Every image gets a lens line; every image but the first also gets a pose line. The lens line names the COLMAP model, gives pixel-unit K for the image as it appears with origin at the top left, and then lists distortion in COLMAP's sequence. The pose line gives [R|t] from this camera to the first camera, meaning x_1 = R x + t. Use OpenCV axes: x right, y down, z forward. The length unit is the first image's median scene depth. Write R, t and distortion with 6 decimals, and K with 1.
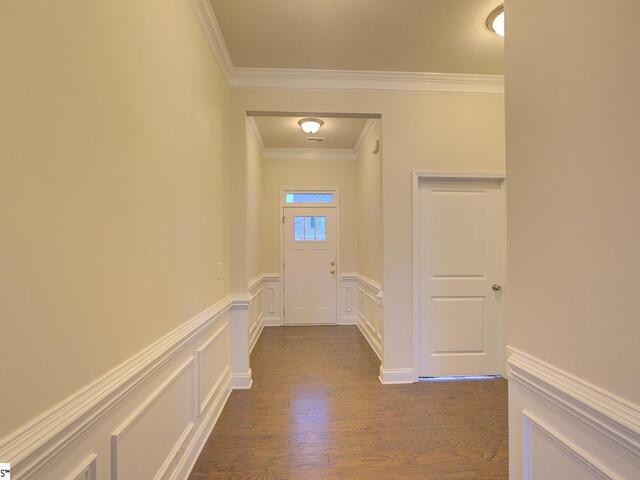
lens RADIAL K [[310.3, 0, 321.3], [0, 310.3, 245.9], [0, 0, 1]] dist [0.002626, 0.000236]
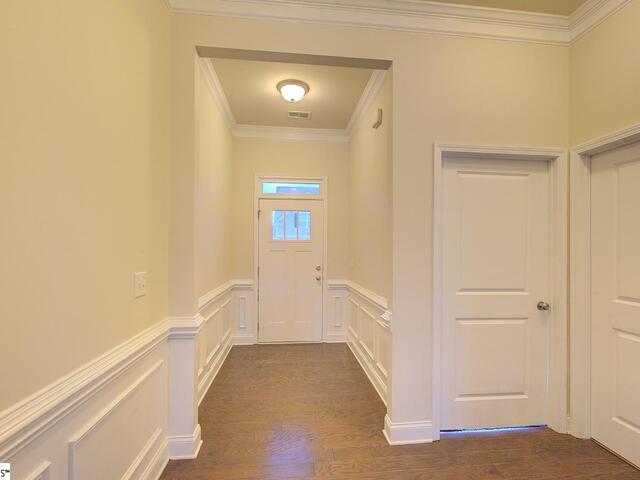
lens RADIAL K [[310.3, 0, 321.3], [0, 310.3, 245.9], [0, 0, 1]] dist [0.002626, 0.000236]
pose [[0.998502, 0.011804, 0.053422, -0.000378], [-0.011608, 0.999925, -0.003987, 0.000914], [-0.053465, 0.003361, 0.998564, 0.220754]]
